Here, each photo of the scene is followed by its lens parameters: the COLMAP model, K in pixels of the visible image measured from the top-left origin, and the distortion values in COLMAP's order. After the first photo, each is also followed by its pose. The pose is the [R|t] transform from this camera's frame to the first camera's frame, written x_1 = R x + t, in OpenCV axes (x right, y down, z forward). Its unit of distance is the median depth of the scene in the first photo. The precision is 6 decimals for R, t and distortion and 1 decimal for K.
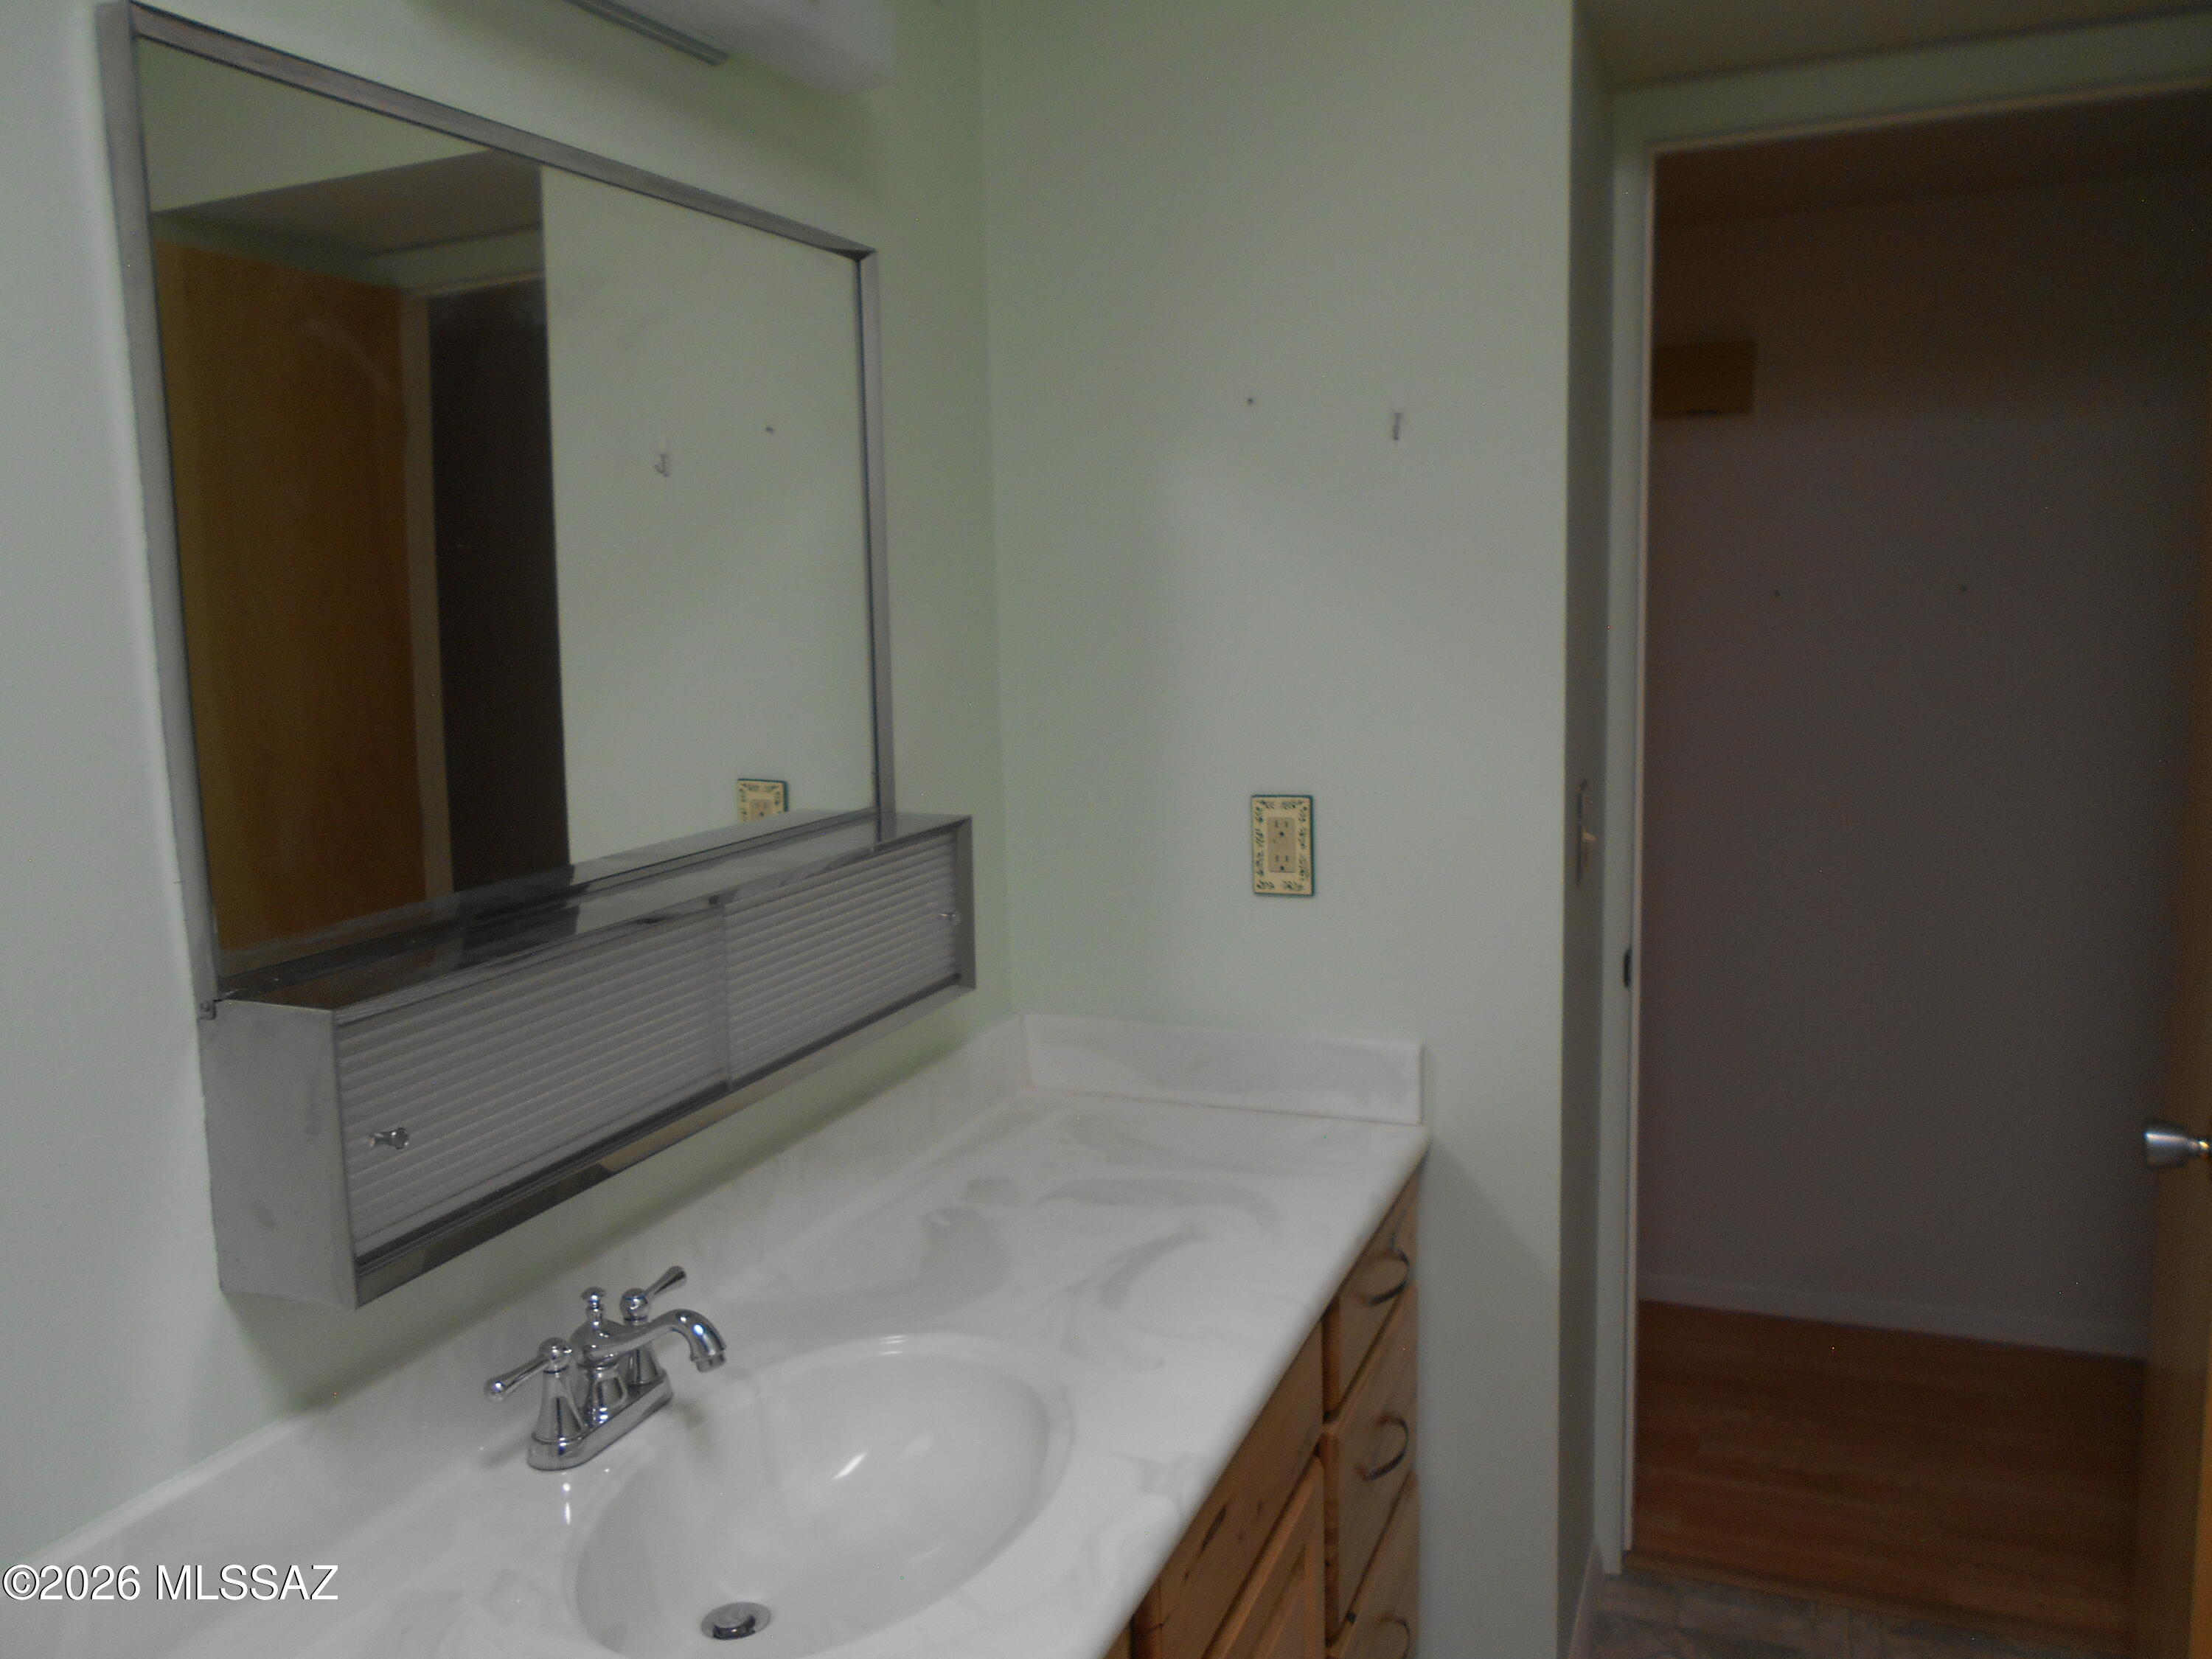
lens RADIAL K [[1782.1, 0, 1098.7], [0, 1782.1, 842.5], [0, 0, 1]] dist [-0.007771, 0.024121]
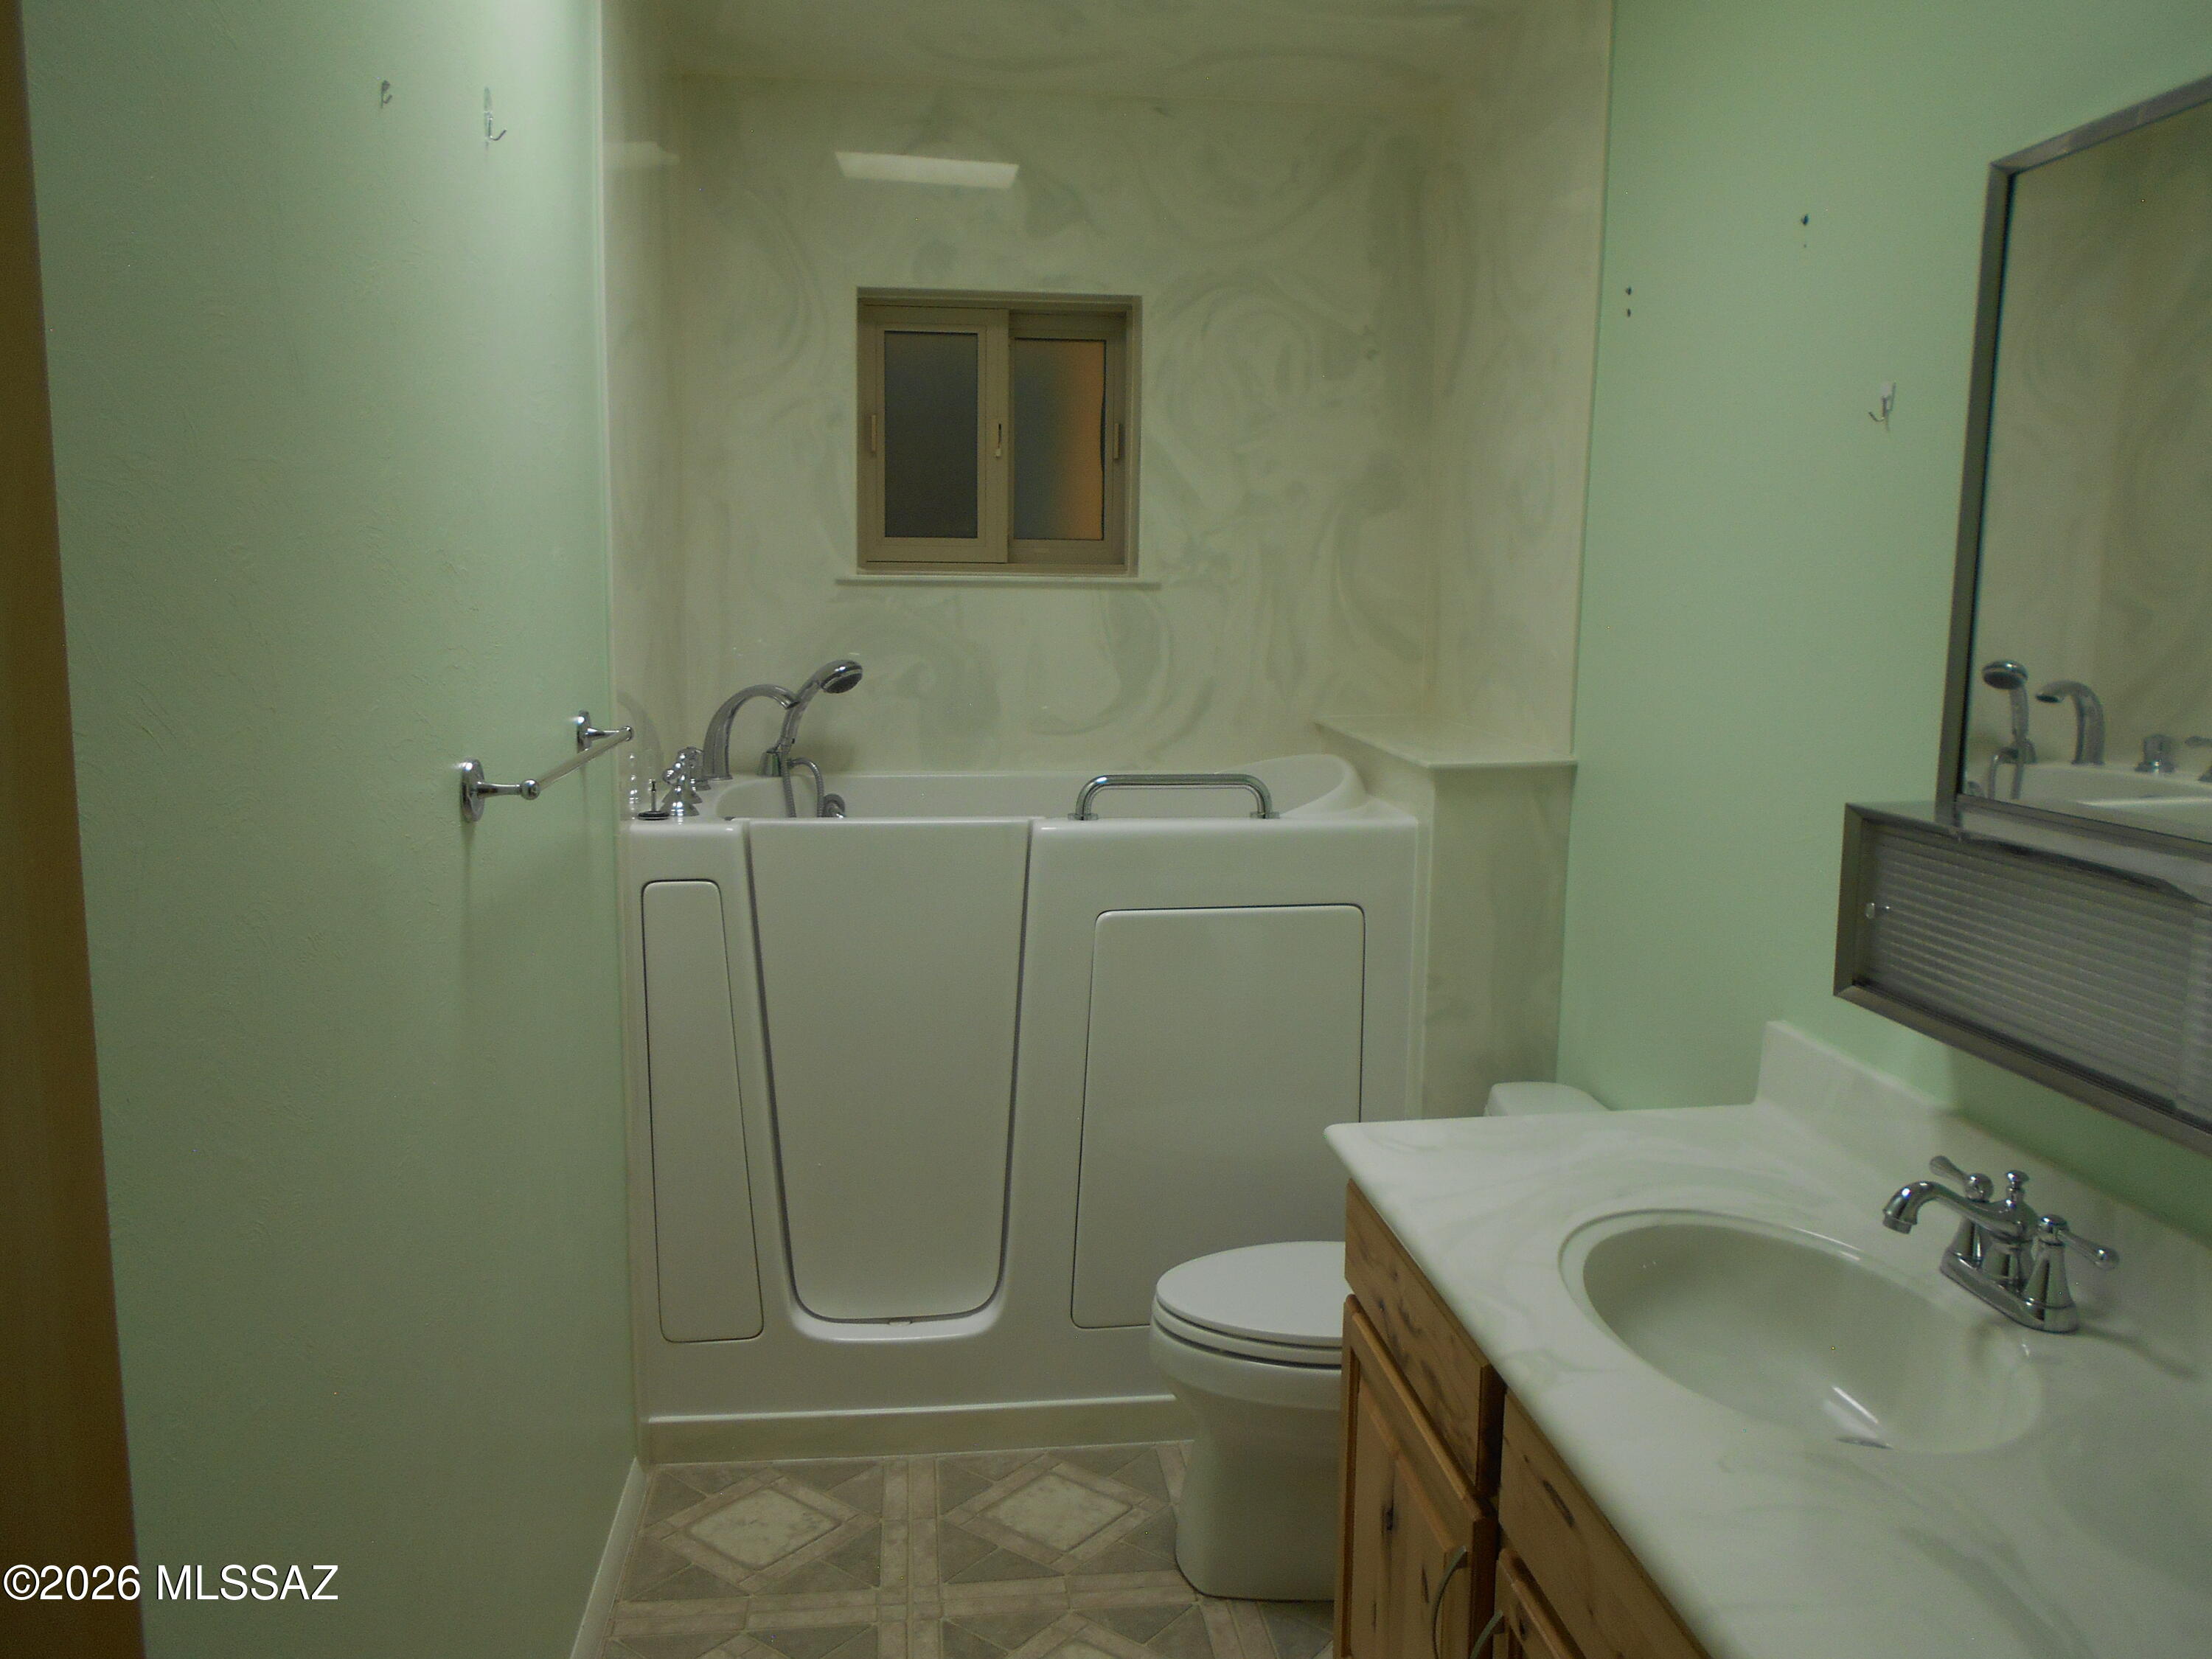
lens RADIAL K [[1782.1, 0, 1098.7], [0, 1782.1, 842.5], [0, 0, 1]] dist [-0.007771, 0.024121]
pose [[-0.890158, 0.080929, -0.448408, 0.675419], [-0.050341, 0.960609, 0.273306, -0.210851], [0.452863, 0.265859, -0.851020, 1.565596]]
